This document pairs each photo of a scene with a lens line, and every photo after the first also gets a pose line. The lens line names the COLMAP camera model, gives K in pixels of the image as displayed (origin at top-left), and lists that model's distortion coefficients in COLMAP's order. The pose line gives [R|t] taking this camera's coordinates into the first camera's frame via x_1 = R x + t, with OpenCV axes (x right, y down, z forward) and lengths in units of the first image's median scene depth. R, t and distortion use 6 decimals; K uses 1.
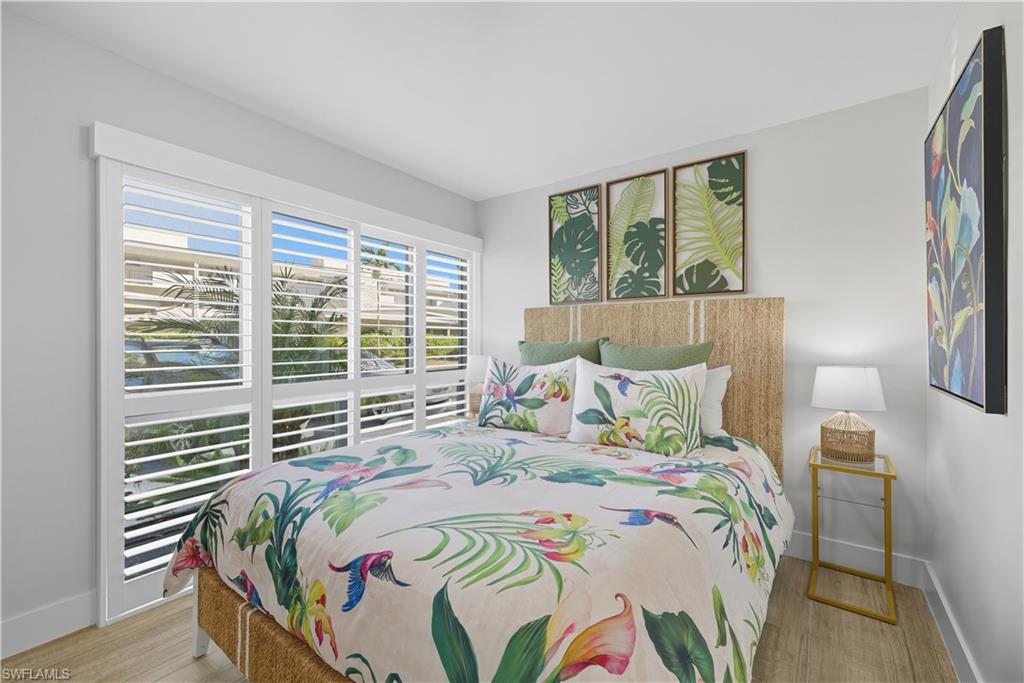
lens RADIAL K [[424.8, 0, 509.4], [0, 424.8, 339.8], [0, 0, 1]] dist [0.012275, -0.000022]
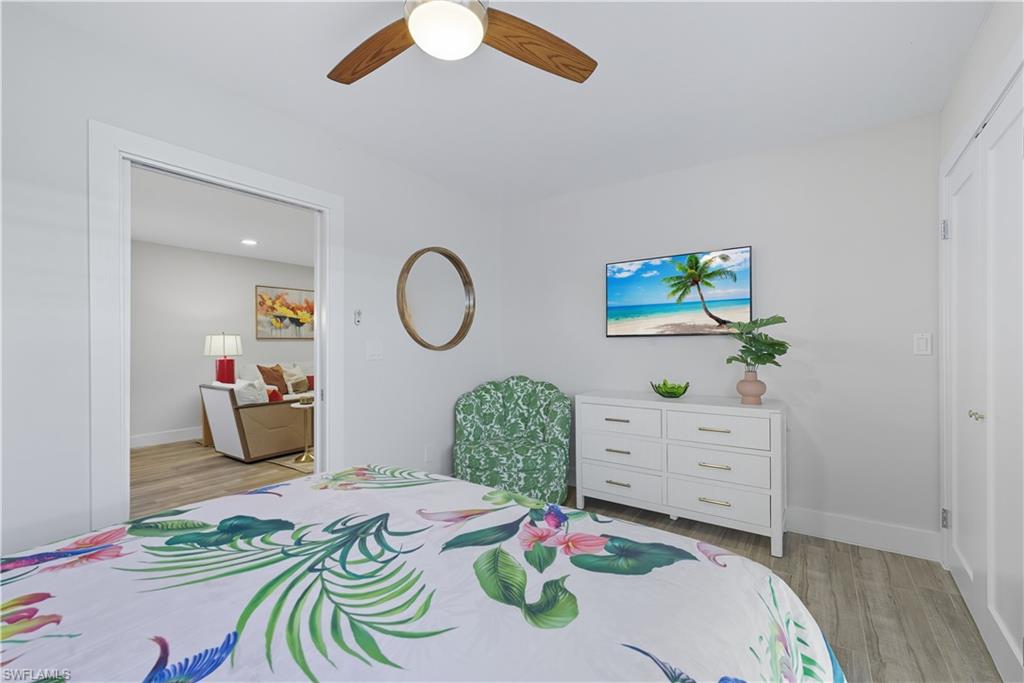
lens RADIAL K [[439.7, 0, 512.6], [0, 439.7, 346.9], [0, 0, 1]] dist [0.002167, 0.000084]
pose [[-0.999780, 0.003844, -0.020641, -0.185877], [0.003701, 0.999969, 0.006946, 0.002506], [0.020667, 0.006868, -0.999763, 1.120115]]
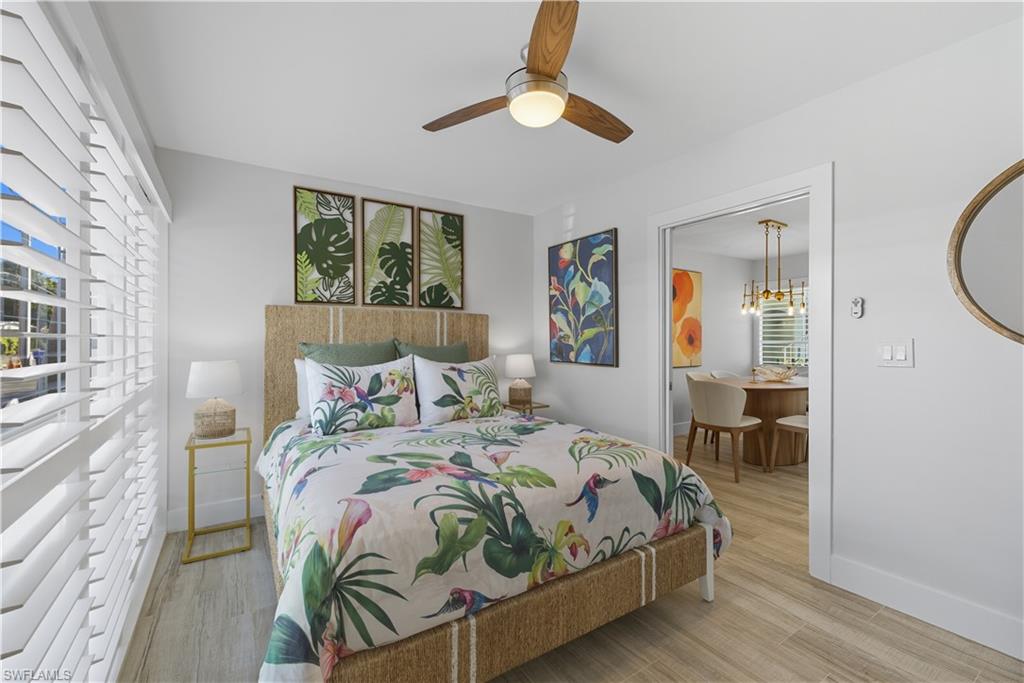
lens RADIAL K [[424.8, 0, 509.4], [0, 424.8, 339.8], [0, 0, 1]] dist [0.012275, -0.000022]
pose [[0.368222, -0.002759, 0.929734, -0.824221], [0.001473, 0.999996, 0.002384, -0.005989], [-0.929737, 0.000492, 0.368225, 0.308144]]
